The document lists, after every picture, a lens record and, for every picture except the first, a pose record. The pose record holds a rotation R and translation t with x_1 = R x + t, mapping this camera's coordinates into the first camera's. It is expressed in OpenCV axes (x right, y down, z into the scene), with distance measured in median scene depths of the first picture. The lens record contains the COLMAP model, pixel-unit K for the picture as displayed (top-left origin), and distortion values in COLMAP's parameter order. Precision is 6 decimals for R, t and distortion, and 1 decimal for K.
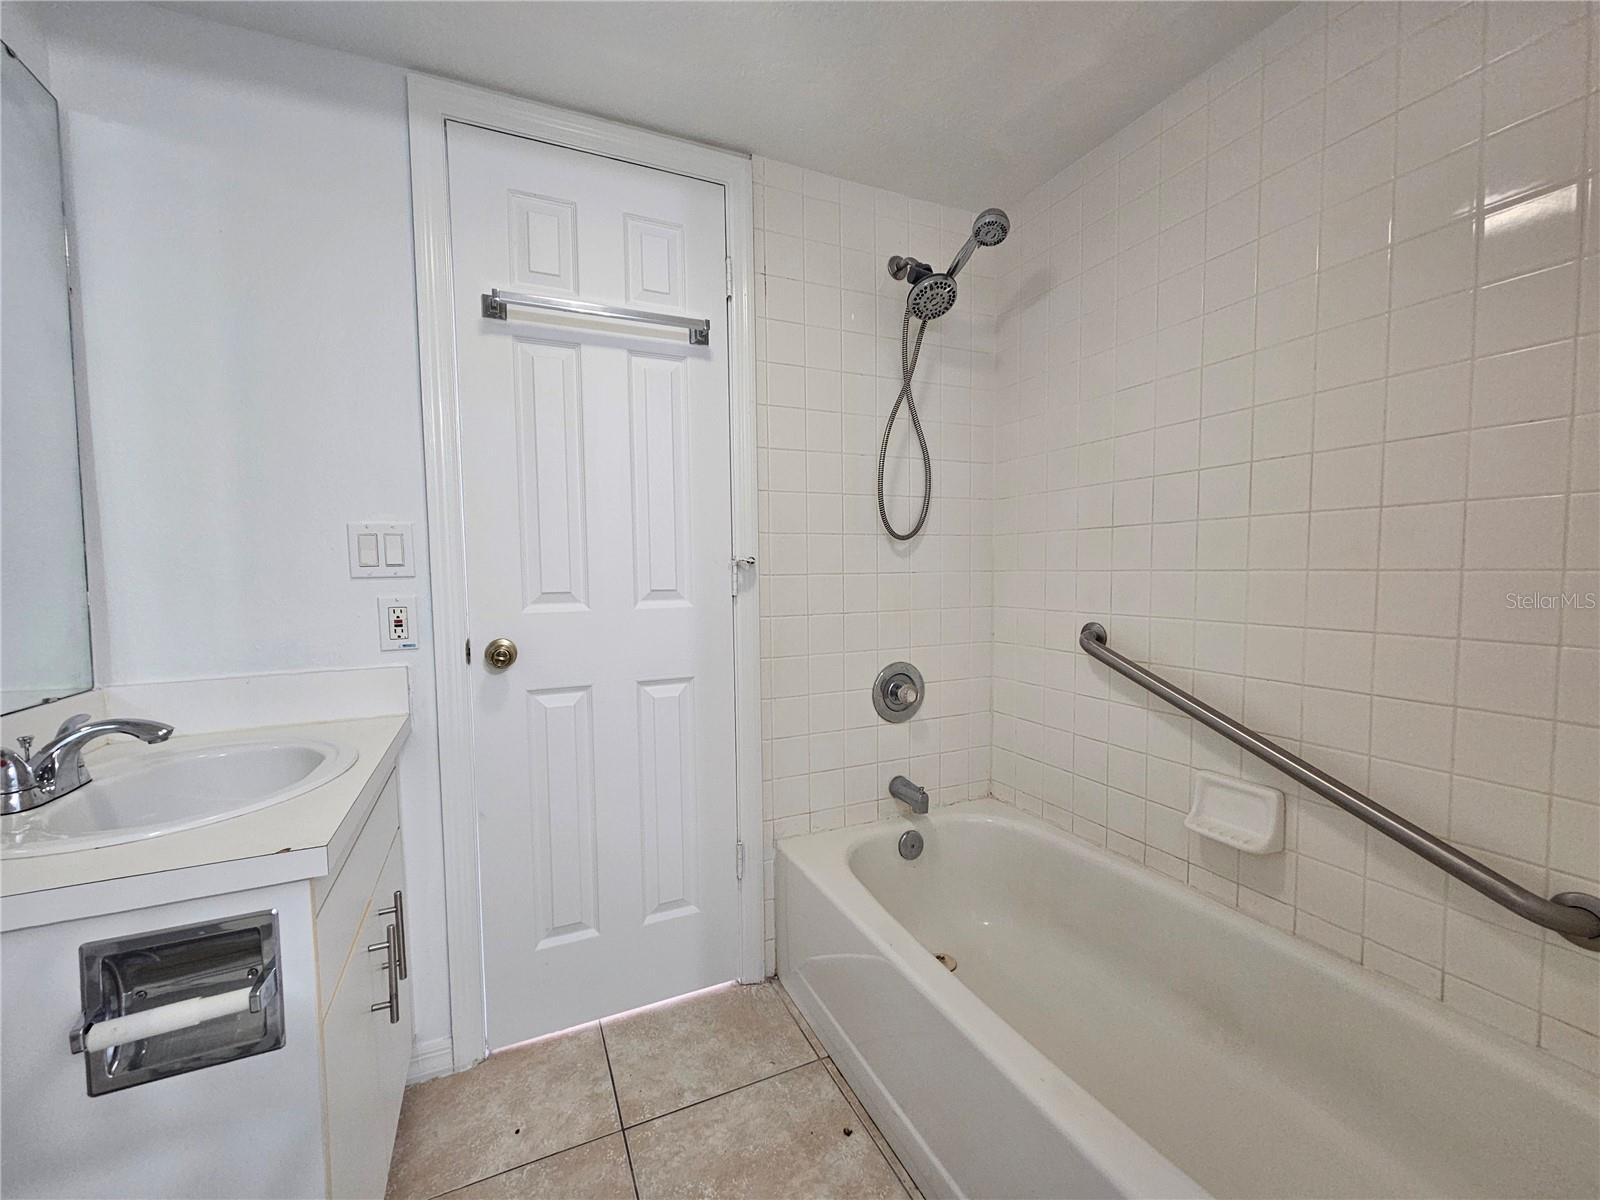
lens RADIAL K [[656.9, 0, 791.6], [0, 656.9, 599.4], [0, 0, 1]] dist [0.000319, 0.002775]
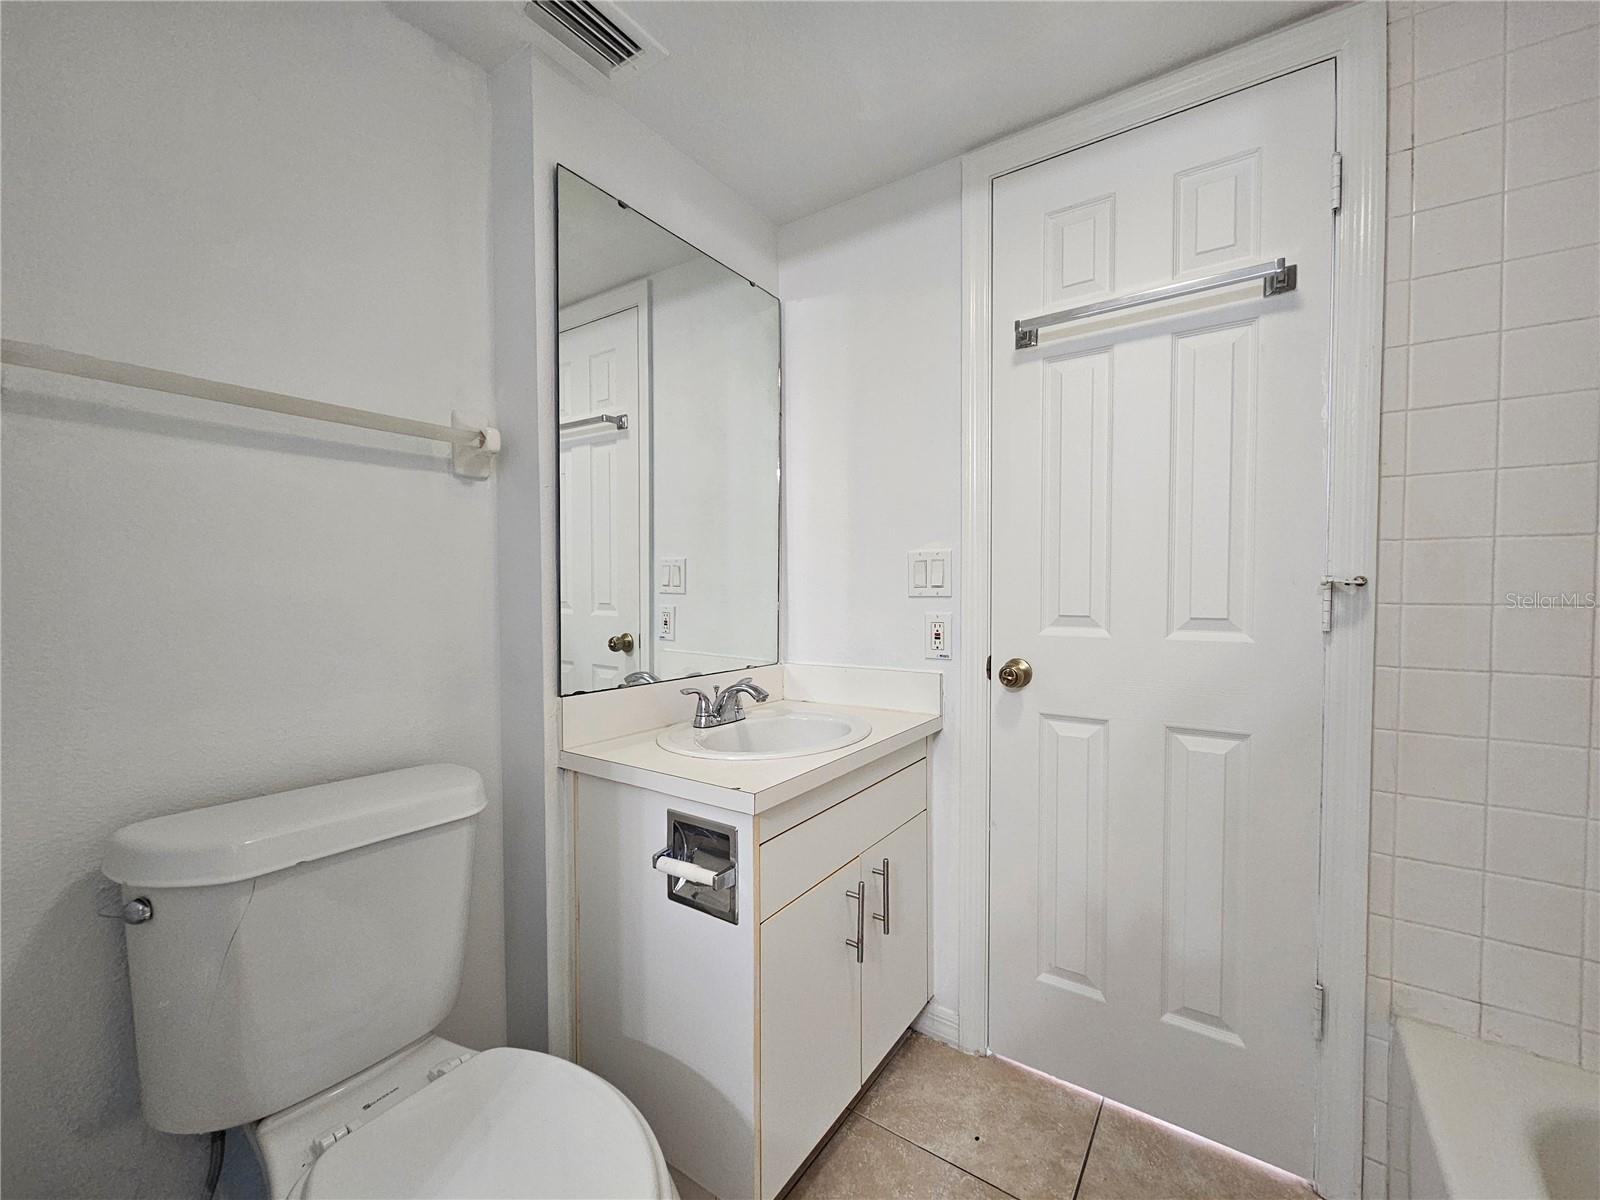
lens RADIAL K [[656.9, 0, 793.2], [0, 656.9, 599.5], [0, 0, 1]] dist [0.000319, 0.002775]
pose [[0.516006, 0.027326, -0.856149, 0.251116], [-0.042621, 0.999072, 0.006200, -0.023327], [0.855524, 0.033291, 0.516692, 0.167509]]
